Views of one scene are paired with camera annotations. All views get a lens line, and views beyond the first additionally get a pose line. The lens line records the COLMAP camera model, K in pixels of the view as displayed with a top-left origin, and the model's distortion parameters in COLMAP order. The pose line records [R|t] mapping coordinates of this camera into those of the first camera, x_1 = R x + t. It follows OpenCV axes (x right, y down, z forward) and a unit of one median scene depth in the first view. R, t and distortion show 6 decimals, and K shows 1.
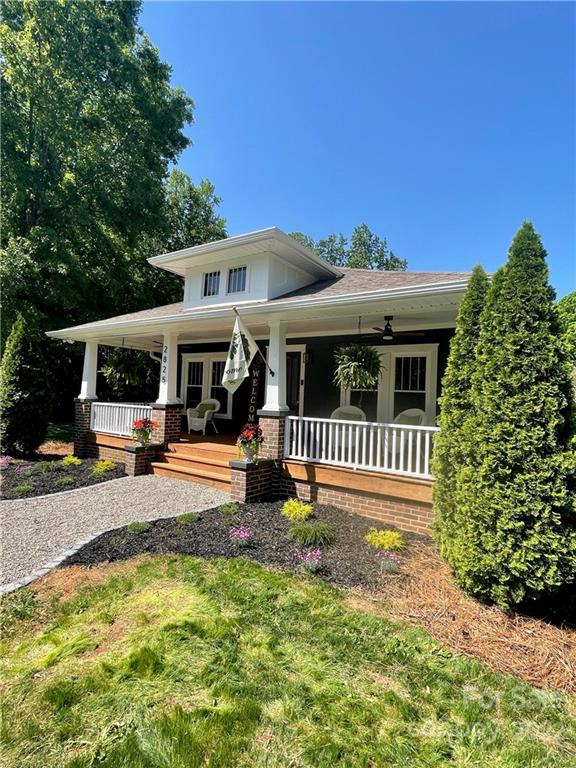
lens RADIAL K [[392.3, 0, 288.0], [0, 392.3, 384.0], [0, 0, 1]] dist [0.002534, 0.000102]
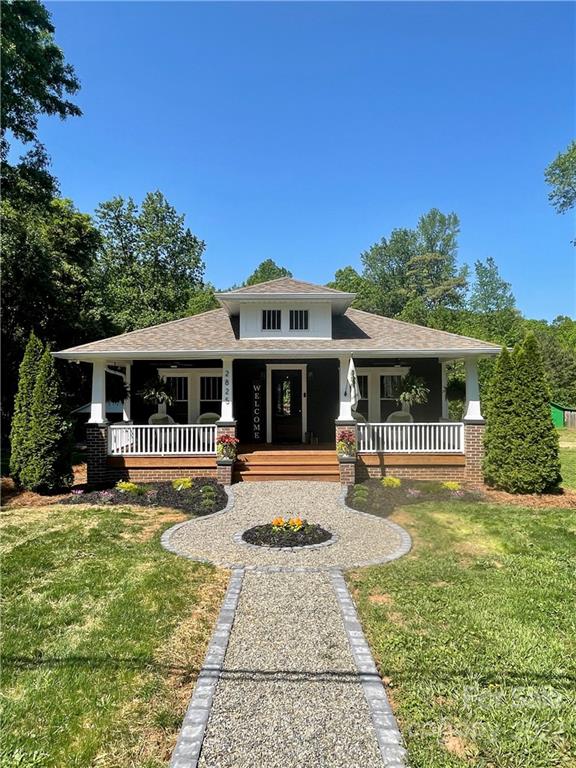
lens RADIAL K [[494.7, 0, 288.0], [0, 494.7, 384.0], [0, 0, 1]] dist [0.039007, -0.000110]
pose [[0.824836, -0.034665, 0.564308, -1.053188], [0.019940, 0.999281, 0.032240, -0.107698], [-0.565020, -0.015340, 0.824934, -0.301490]]
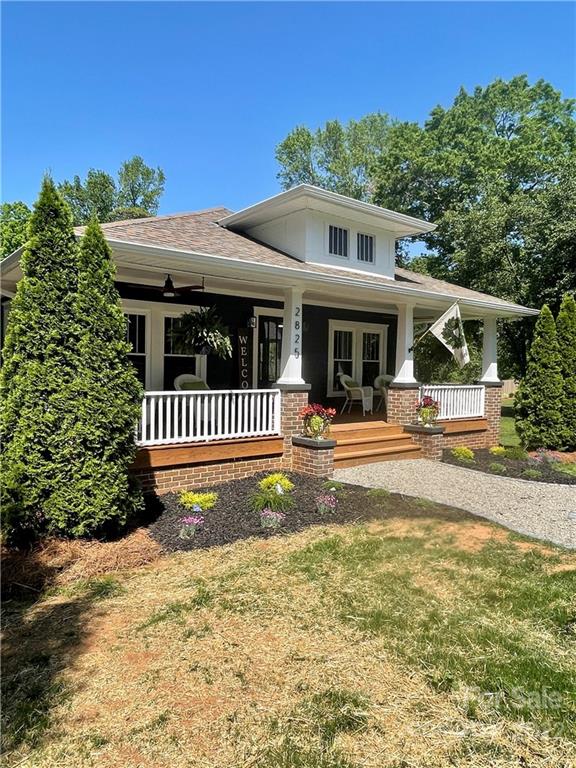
lens RADIAL K [[518.6, 0, 288.0], [0, 518.6, 384.0], [0, 0, 1]] dist [0.001004, -0.000451]
pose [[0.296860, -0.067752, 0.952514, -1.371691], [-0.041336, 0.995633, 0.083702, -0.035347], [-0.954026, -0.064221, 0.292763, 0.776572]]
